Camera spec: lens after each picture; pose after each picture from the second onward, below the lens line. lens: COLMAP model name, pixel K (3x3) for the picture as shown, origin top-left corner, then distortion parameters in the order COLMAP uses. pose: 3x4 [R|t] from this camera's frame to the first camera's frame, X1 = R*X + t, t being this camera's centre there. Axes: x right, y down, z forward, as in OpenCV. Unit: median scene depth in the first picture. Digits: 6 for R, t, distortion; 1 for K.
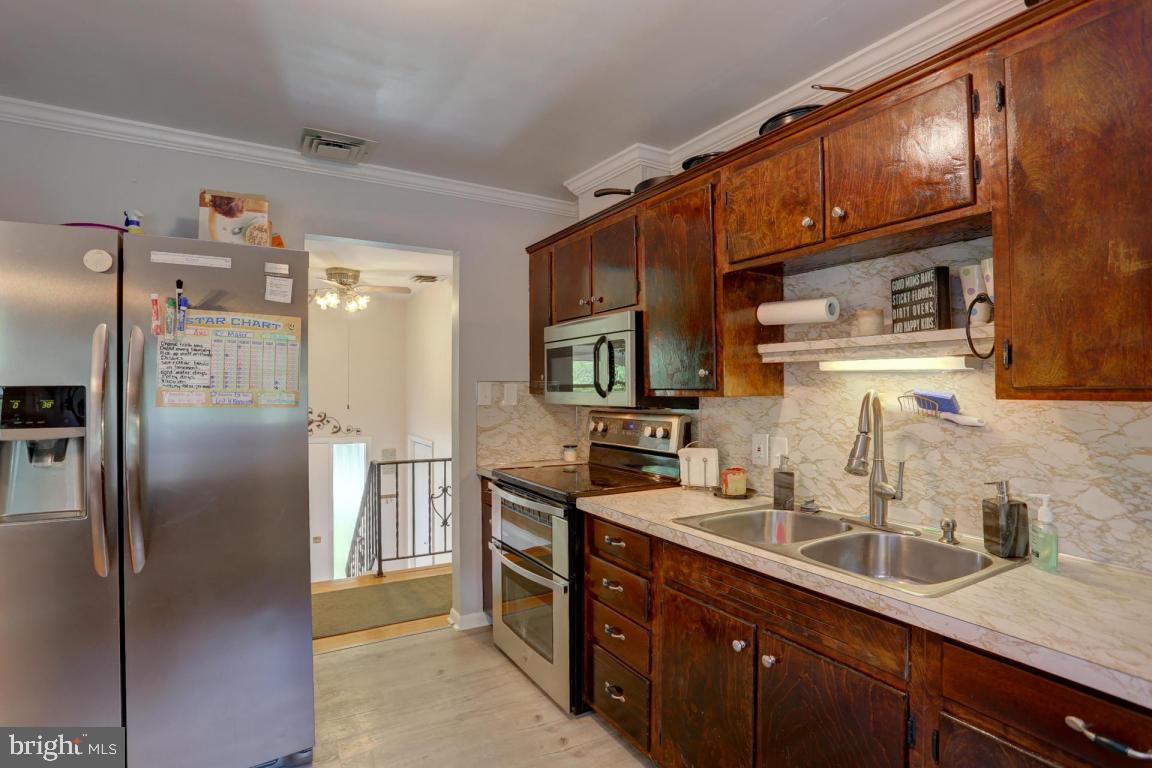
lens RADIAL K [[579.4, 0, 572.9], [0, 579.4, 383.8], [0, 0, 1]] dist [0.000959, 0.000023]
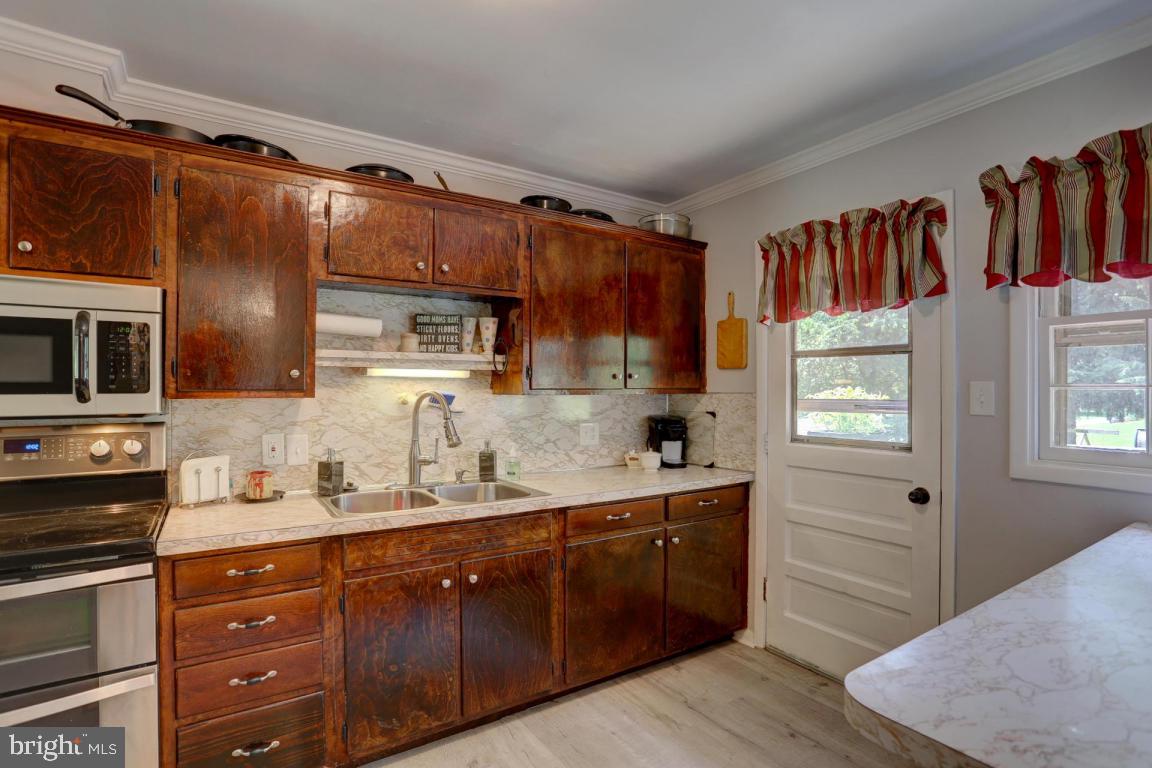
lens RADIAL K [[535.0, 0, 606.9], [0, 535.0, 378.1], [0, 0, 1]] dist [-0.025952, 0.000346]
pose [[-0.020386, 0.025185, 0.999475, -0.726171], [-0.006616, 0.999657, -0.025325, 0.009601], [-0.999770, -0.007129, -0.020212, 0.509002]]
